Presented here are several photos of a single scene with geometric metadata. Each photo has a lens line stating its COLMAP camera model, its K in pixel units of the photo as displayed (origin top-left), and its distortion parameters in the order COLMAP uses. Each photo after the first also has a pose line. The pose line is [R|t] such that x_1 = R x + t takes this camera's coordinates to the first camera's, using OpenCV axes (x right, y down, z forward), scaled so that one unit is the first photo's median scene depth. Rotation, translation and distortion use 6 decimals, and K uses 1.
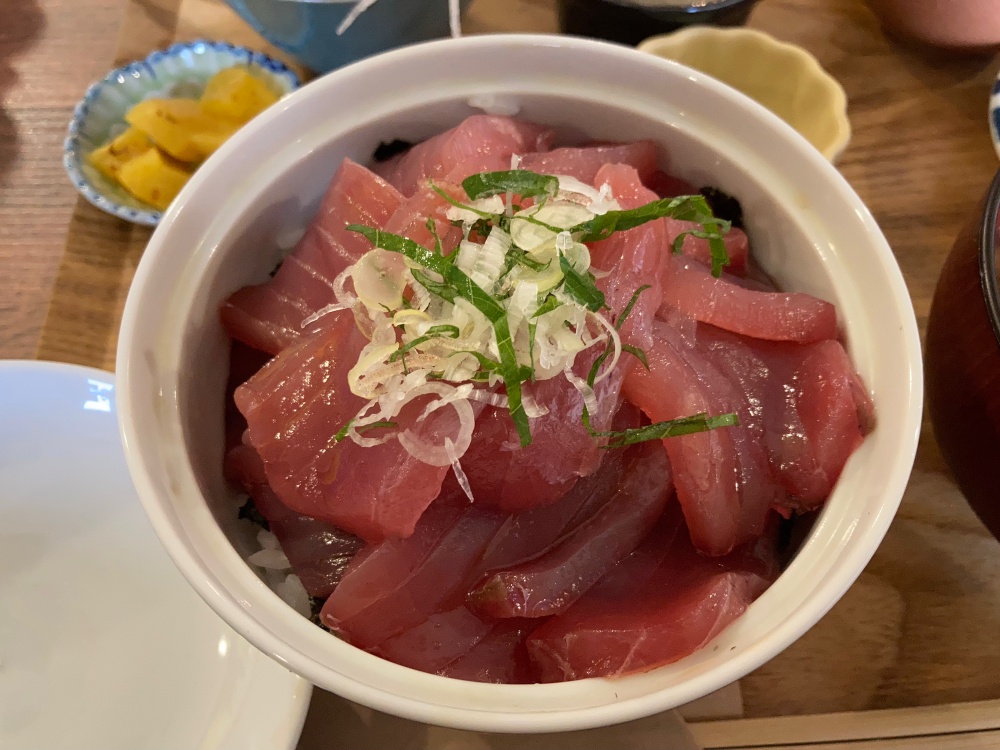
lens RADIAL K [[805.8, 0, 504.6], [0, 805.8, 378.1], [0, 0, 1]] dist [0.003364, 0.003412]
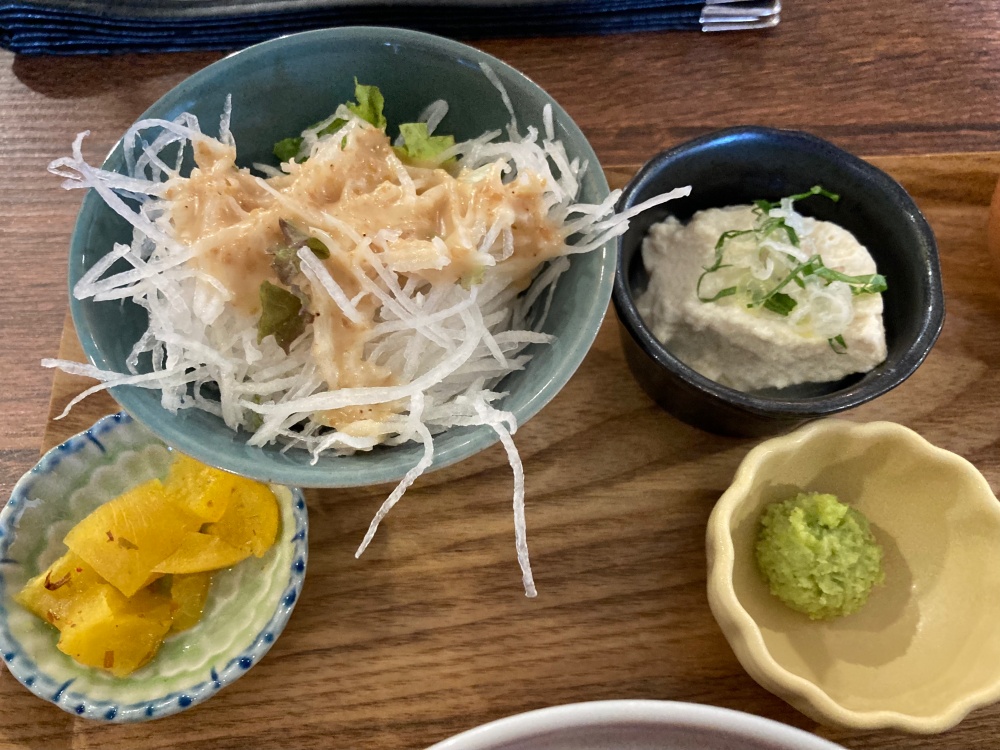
lens RADIAL K [[835.2, 0, 511.3], [0, 835.2, 370.4], [0, 0, 1]] dist [0.000854, 0.000469]
pose [[0.999586, -0.014679, 0.024750, -0.127971], [0.013070, 0.997866, 0.063968, -0.947287], [-0.025636, -0.063618, 0.997645, 0.401326]]
